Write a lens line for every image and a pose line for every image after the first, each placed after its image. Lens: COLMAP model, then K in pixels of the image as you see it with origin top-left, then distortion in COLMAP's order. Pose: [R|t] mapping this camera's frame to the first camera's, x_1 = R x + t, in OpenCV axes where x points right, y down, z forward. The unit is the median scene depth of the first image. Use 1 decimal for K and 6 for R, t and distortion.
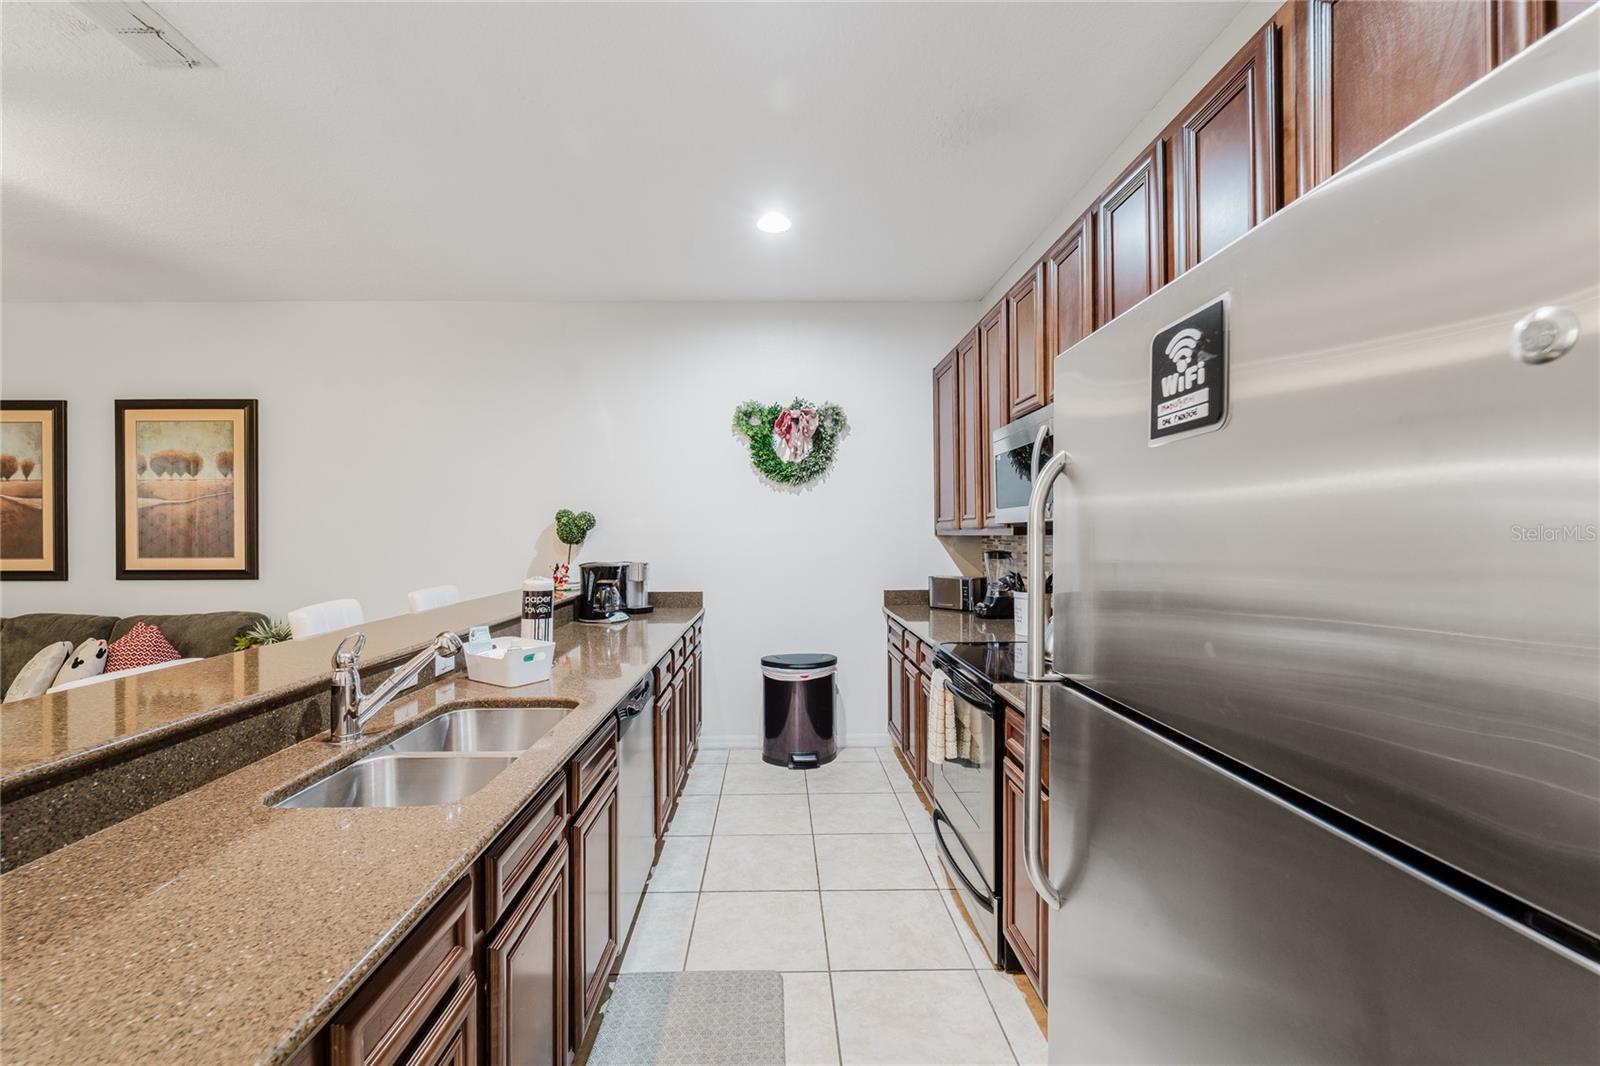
lens RADIAL K [[648.4, 0, 781.6], [0, 648.4, 532.8], [0, 0, 1]] dist [-0.001424, -0.000320]
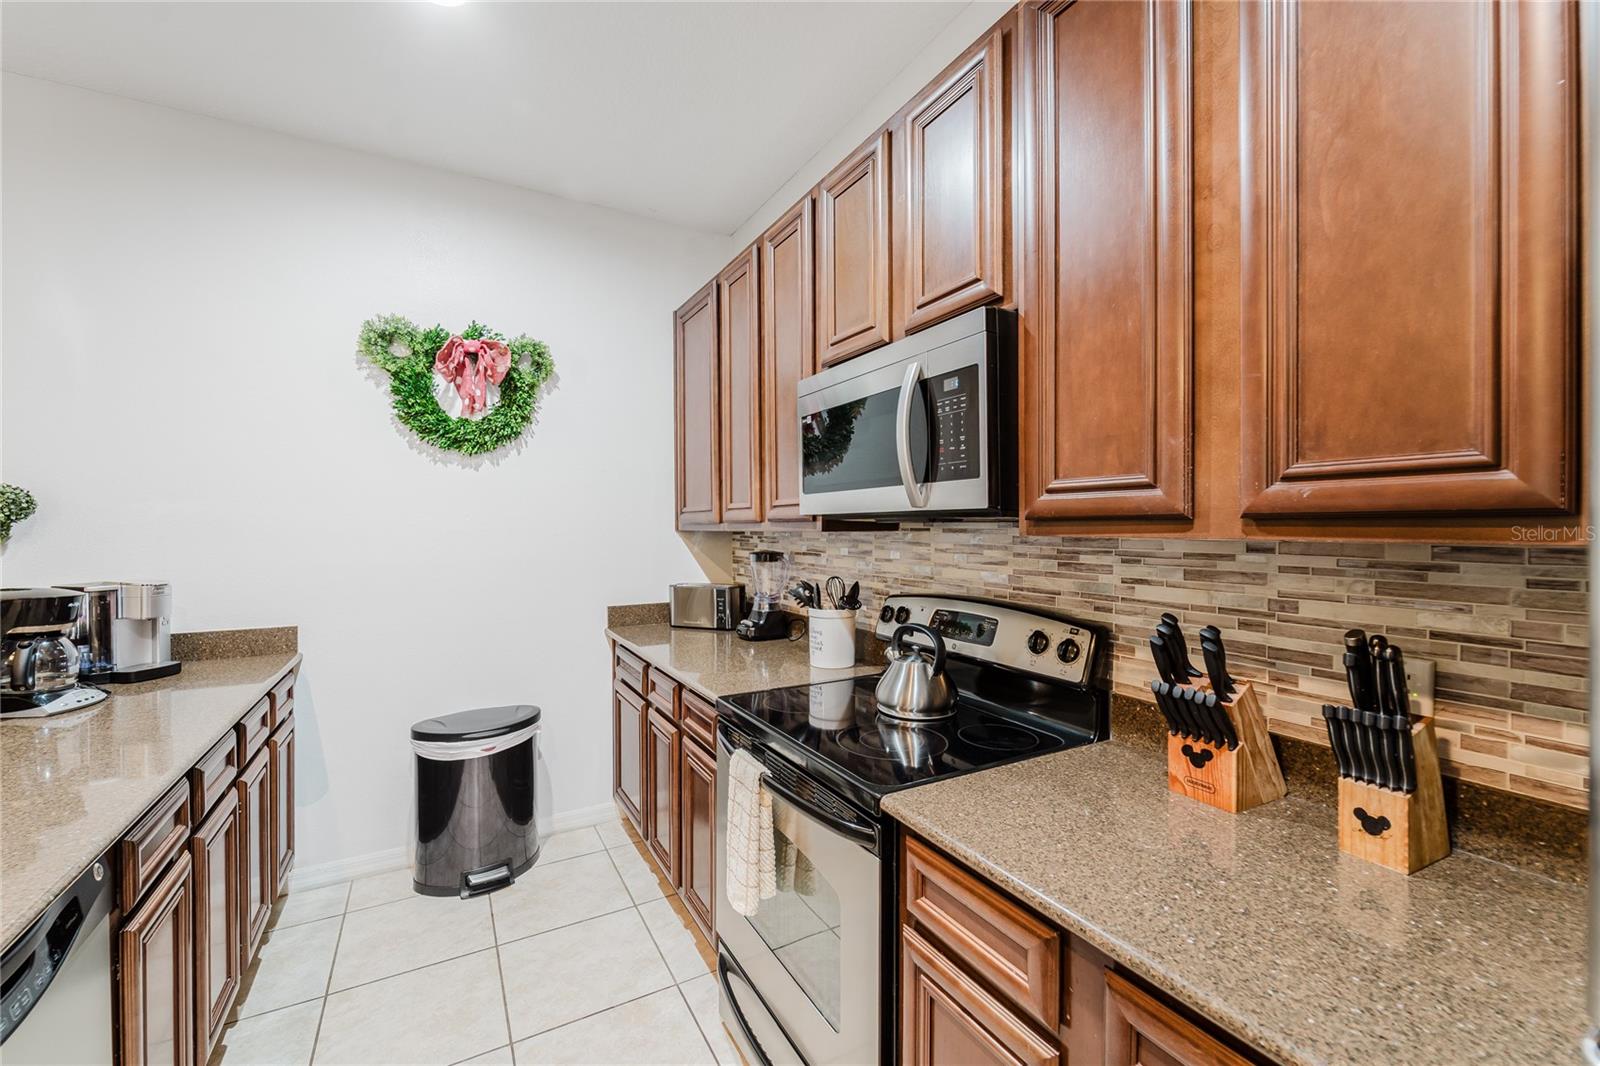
lens RADIAL K [[644.1, 0, 797.1], [0, 644.1, 528.6], [0, 0, 1]] dist [0.001252, -0.006114]
pose [[0.876675, 0.000423, 0.481082, -0.003821], [-0.001885, 0.999995, 0.002556, -0.001002], [-0.481079, -0.003148, 0.876672, 0.278374]]
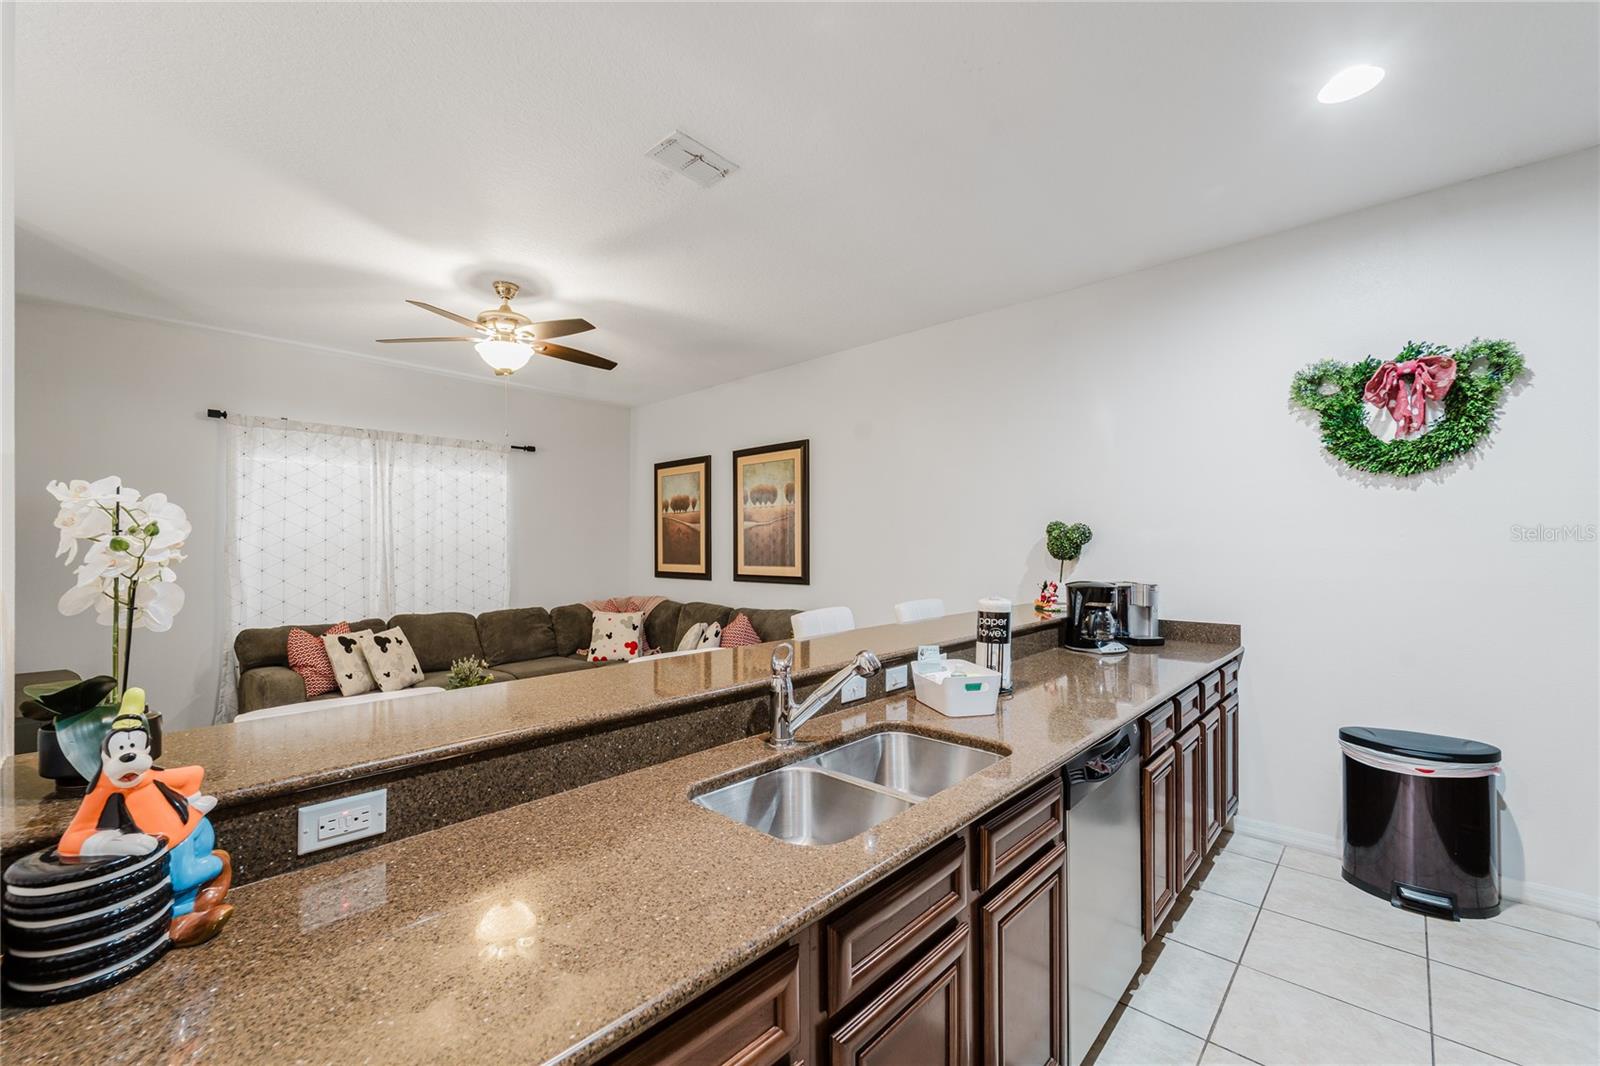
lens RADIAL K [[646.6, 0, 796.4], [0, 646.6, 545.5], [0, 0, 1]] dist [0.000932, -0.000738]
pose [[0.722040, -0.001078, -0.691850, 0.028308], [-0.001002, 0.999996, -0.002604, 0.000141], [0.691850, 0.002574, 0.722037, 0.099172]]
